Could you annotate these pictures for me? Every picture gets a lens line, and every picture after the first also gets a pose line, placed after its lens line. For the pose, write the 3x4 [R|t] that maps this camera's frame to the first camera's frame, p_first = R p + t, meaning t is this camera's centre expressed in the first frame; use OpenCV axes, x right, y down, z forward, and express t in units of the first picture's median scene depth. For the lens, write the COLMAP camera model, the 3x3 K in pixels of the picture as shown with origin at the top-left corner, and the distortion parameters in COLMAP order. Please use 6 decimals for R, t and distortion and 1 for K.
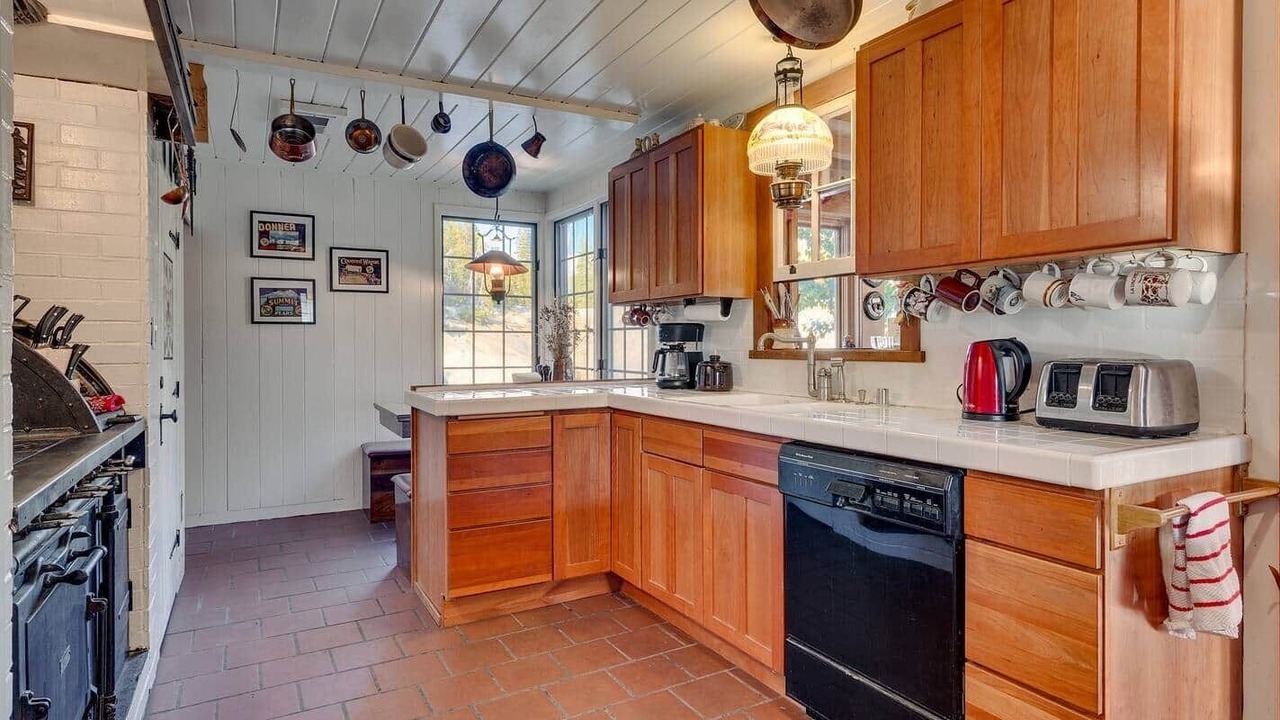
lens RADIAL K [[708.3, 0, 640.9], [0, 708.3, 356.6], [0, 0, 1]] dist [0.003514, 0.000362]
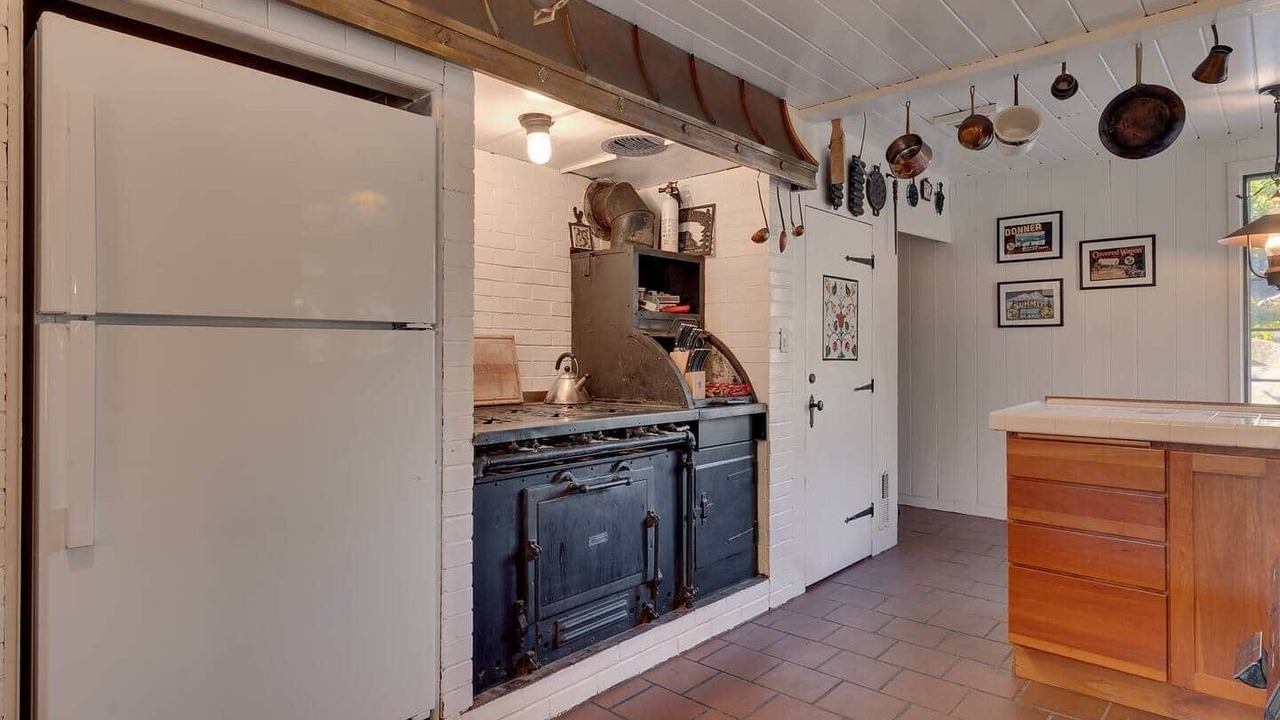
lens RADIAL K [[695.9, 0, 638.3], [0, 695.9, 346.7], [0, 0, 1]] dist [-0.001150, -0.000354]
pose [[0.315029, 0.000587, -0.949082, 0.246168], [-0.015881, 0.999863, -0.004653, -0.005570], [0.948949, 0.016538, 0.314995, 0.185028]]
